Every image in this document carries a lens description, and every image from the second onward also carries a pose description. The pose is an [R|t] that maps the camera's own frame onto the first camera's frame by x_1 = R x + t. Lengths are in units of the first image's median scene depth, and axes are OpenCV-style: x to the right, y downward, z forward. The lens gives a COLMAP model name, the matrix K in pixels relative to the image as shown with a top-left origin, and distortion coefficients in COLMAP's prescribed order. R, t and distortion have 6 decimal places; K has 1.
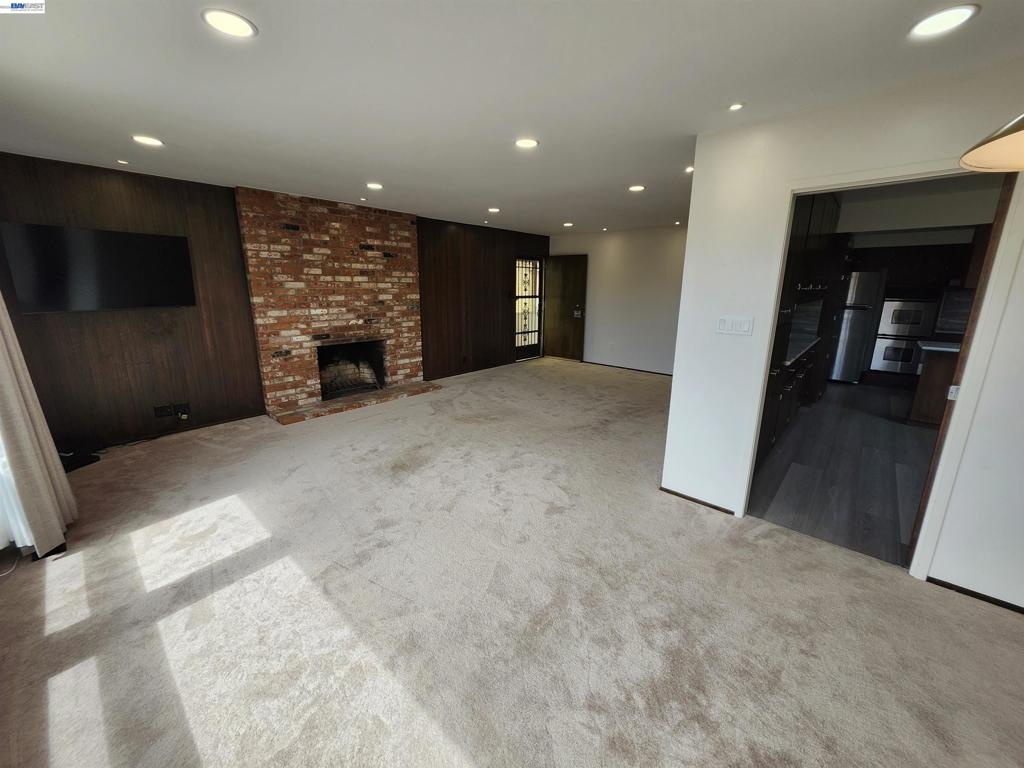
lens RADIAL K [[404.2, 0, 519.8], [0, 404.2, 378.2], [0, 0, 1]] dist [0.000747, 0.000045]
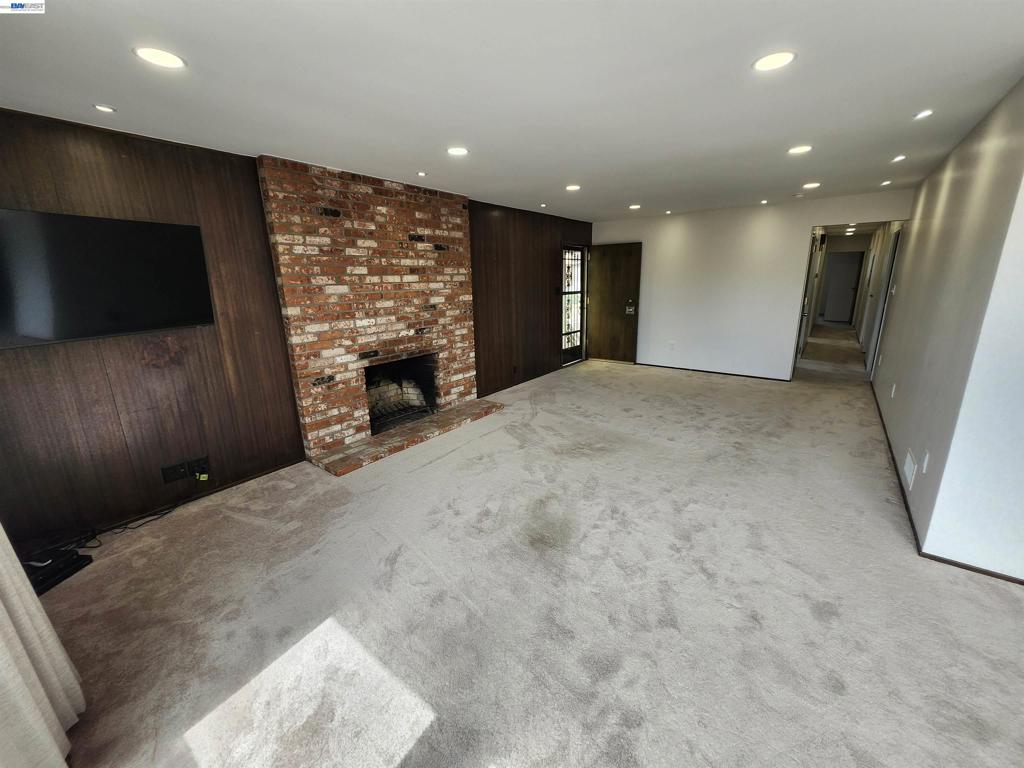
lens RADIAL K [[404.2, 0, 519.8], [0, 404.2, 378.2], [0, 0, 1]] dist [0.000747, 0.000045]
pose [[0.996695, -0.046603, 0.066544, -0.262301], [0.045496, 0.998801, 0.018059, -0.059430], [-0.067306, -0.014972, 0.997620, 0.208196]]
